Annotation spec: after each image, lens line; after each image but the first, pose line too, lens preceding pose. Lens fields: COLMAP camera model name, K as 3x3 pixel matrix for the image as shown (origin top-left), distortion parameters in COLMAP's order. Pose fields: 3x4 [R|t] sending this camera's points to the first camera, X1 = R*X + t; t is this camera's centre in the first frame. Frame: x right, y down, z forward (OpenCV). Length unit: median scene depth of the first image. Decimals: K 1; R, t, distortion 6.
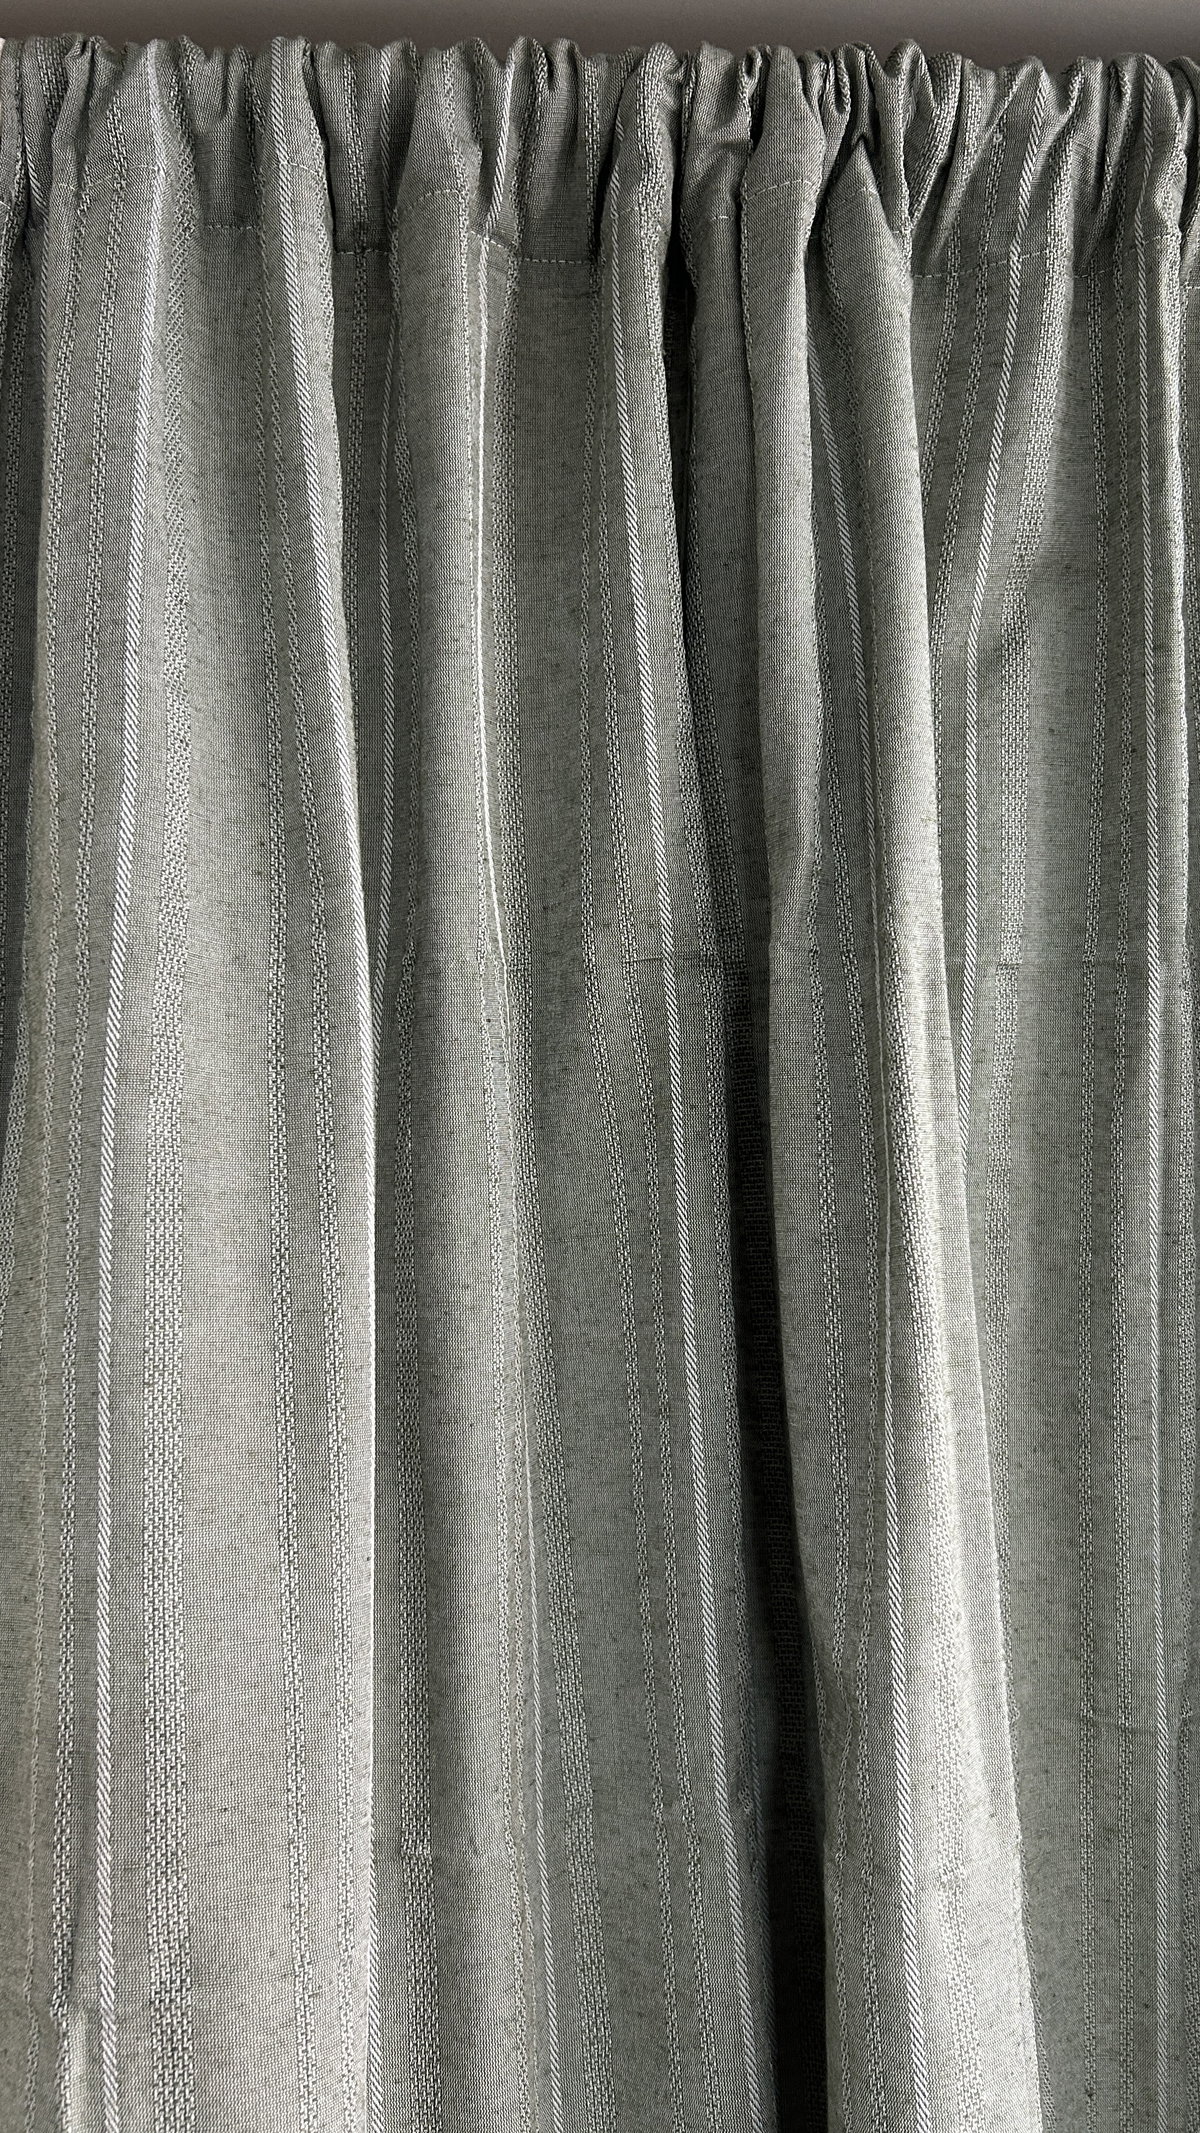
lens RADIAL K [[1551.3, 0, 600.0], [0, 1551.3, 1066.5], [0, 0, 1]] dist [0.006180, -0.002254]
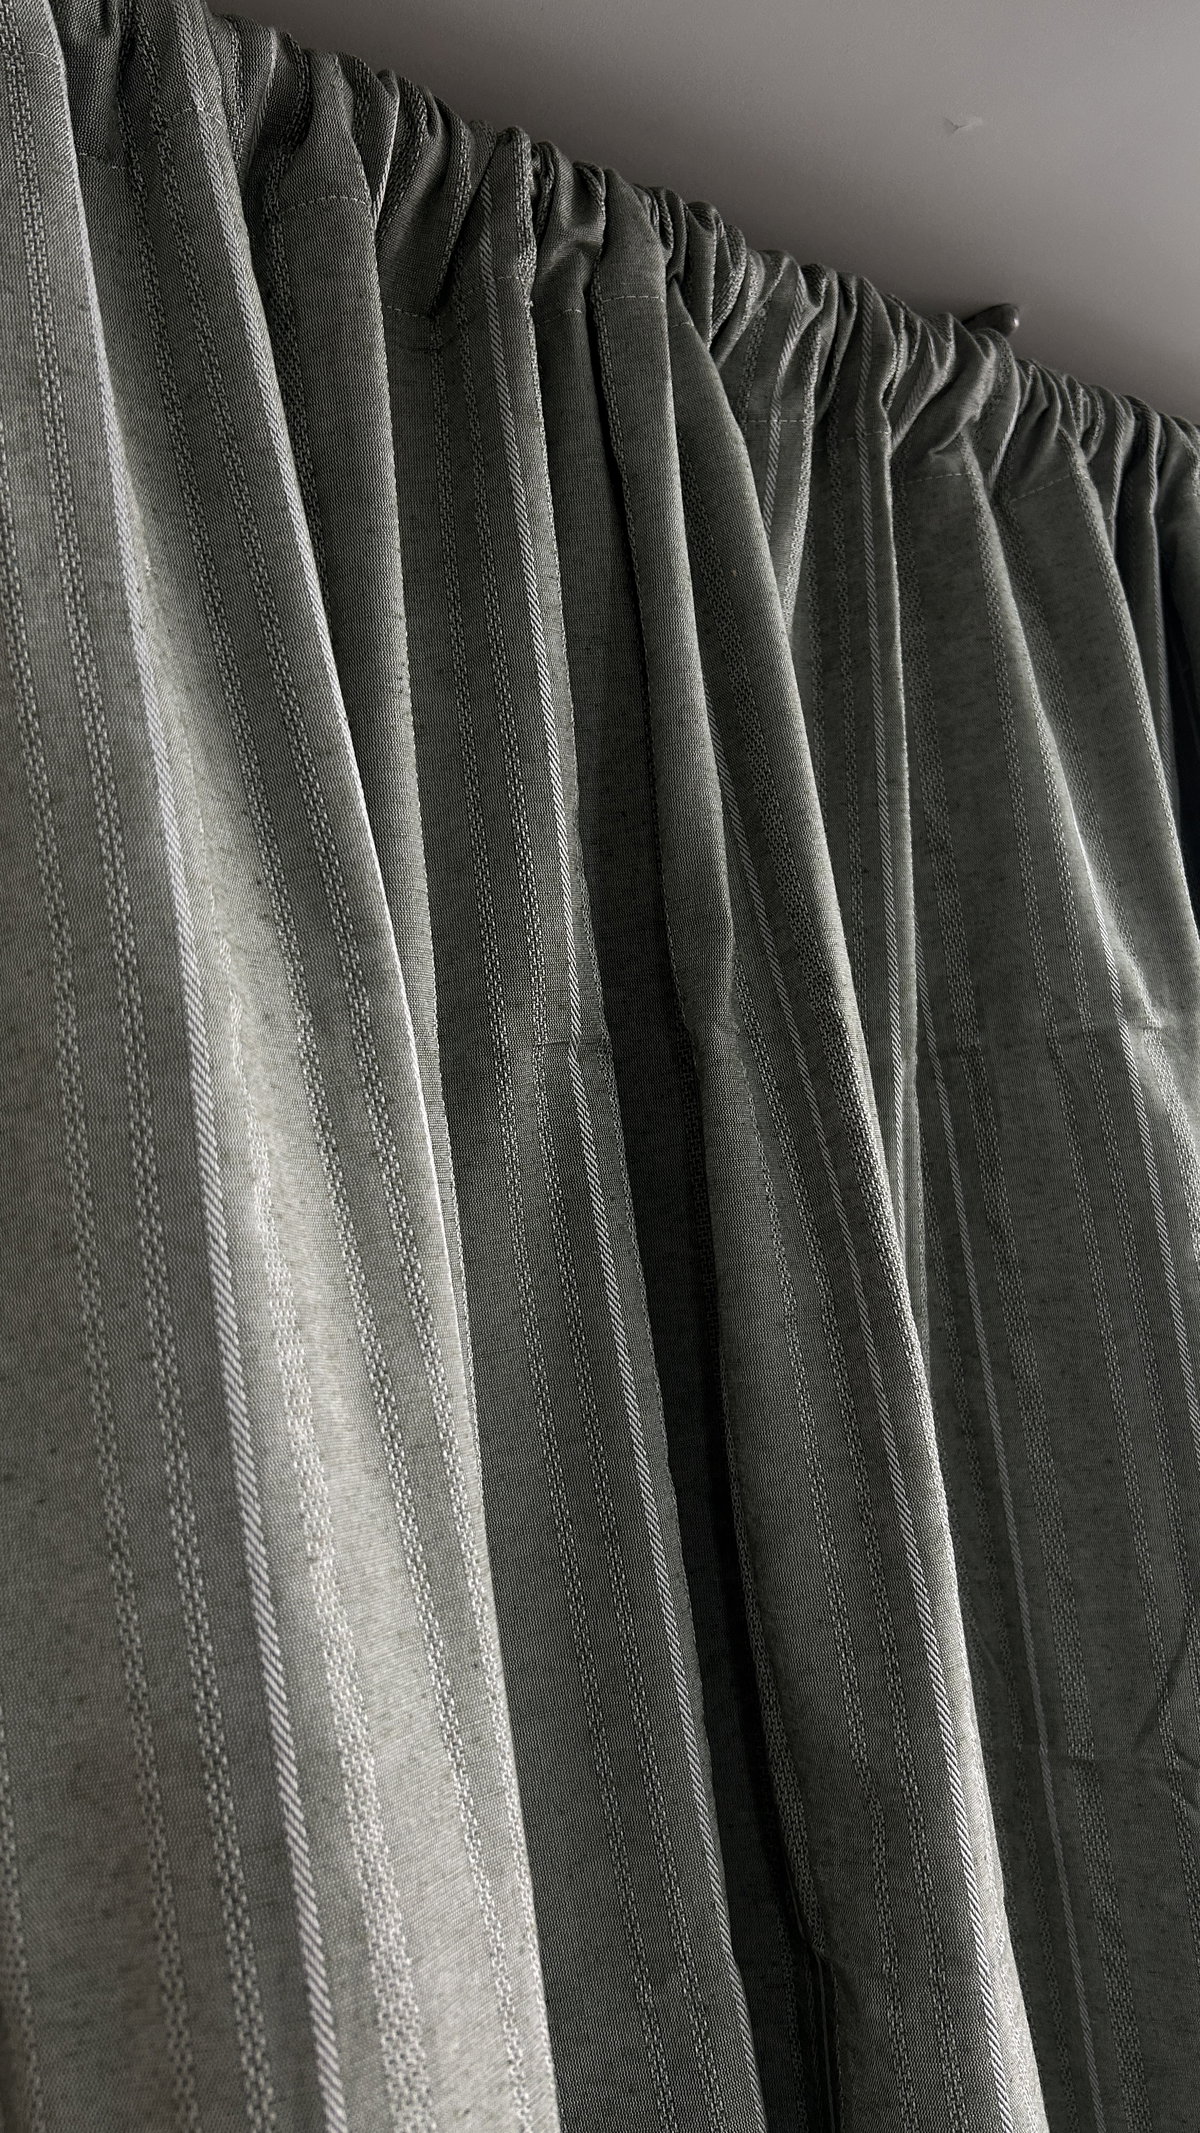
lens RADIAL K [[1556.8, 0, 600.0], [0, 1556.8, 1066.5], [0, 0, 1]] dist [0.022274, -0.026884]
pose [[0.838591, 0.009165, 0.544685, -0.460085], [0.051718, 0.994003, -0.096349, 0.036741], [-0.542302, 0.108967, 0.833088, 0.207332]]
